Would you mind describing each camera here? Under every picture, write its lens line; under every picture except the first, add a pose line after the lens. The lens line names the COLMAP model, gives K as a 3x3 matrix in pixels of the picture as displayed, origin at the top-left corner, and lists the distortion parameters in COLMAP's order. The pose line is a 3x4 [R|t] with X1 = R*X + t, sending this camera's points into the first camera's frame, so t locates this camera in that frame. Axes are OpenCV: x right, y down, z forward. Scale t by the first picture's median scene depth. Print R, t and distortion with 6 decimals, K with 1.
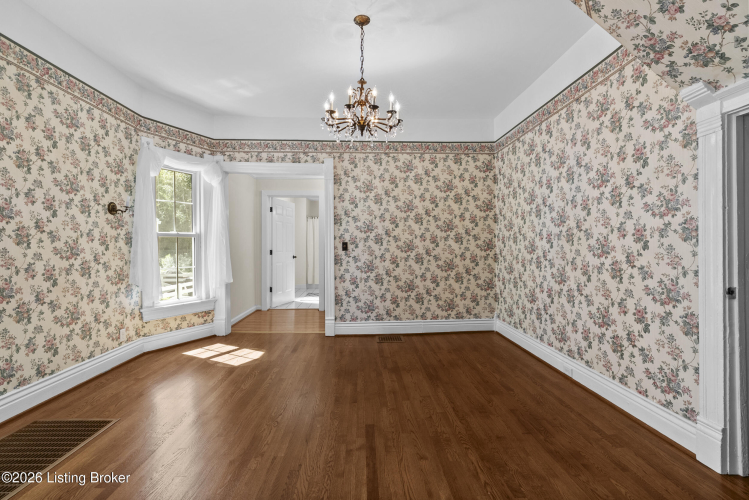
lens RADIAL K [[341.0, 0, 376.0], [0, 341.0, 243.7], [0, 0, 1]] dist [-0.005228, 0.003357]
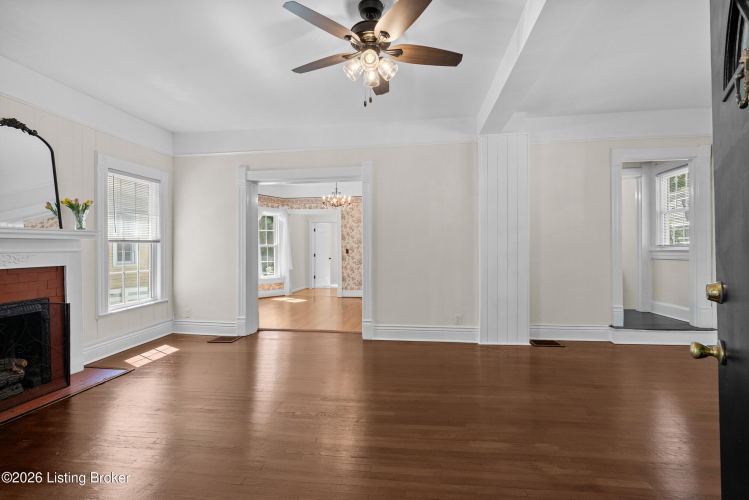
lens RADIAL K [[341.0, 0, 373.3], [0, 341.0, 252.2], [0, 0, 1]] dist [-0.005228, 0.003357]
pose [[0.984643, -0.002570, -0.174560, 0.516652], [0.003296, 0.999987, 0.003868, 0.008061], [0.174548, -0.004384, 0.984639, -1.159232]]
